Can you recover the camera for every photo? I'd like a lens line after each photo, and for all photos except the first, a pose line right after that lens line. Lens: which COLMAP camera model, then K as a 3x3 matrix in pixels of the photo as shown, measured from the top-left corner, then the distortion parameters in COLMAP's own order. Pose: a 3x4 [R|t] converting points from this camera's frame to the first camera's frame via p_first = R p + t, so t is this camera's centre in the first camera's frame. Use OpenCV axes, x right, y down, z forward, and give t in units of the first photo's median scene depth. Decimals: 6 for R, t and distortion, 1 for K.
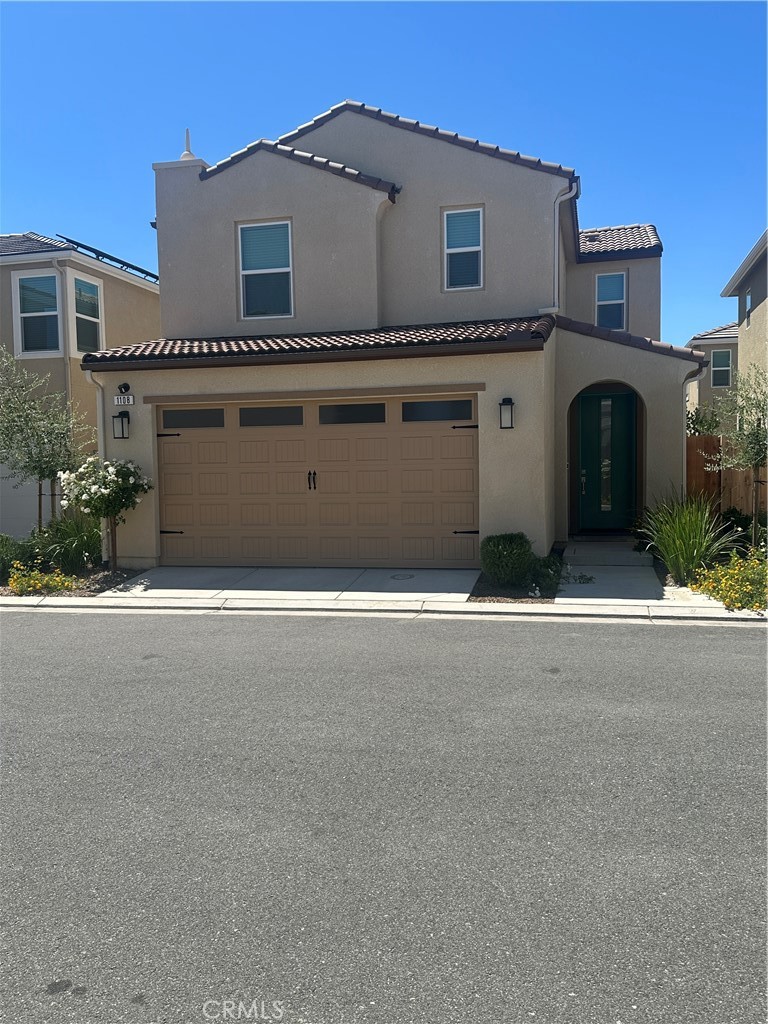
lens RADIAL K [[873.9, 0, 375.2], [0, 873.9, 520.4], [0, 0, 1]] dist [0.102827, -0.132454]
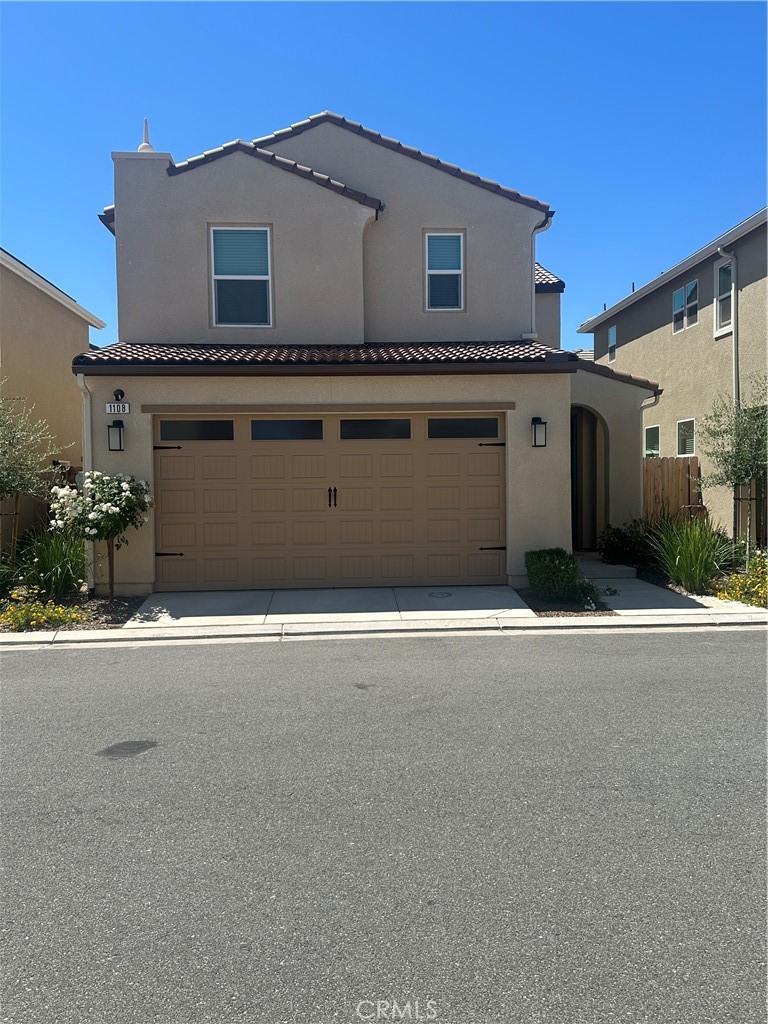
lens RADIAL K [[873.9, 0, 374.8], [0, 873.9, 511.5], [0, 0, 1]] dist [0.102827, -0.132454]
pose [[0.955848, -0.003326, 0.293843, -0.303408], [0.013308, 0.999400, -0.031979, 0.001052], [-0.293560, 0.034477, 0.955319, 0.069423]]
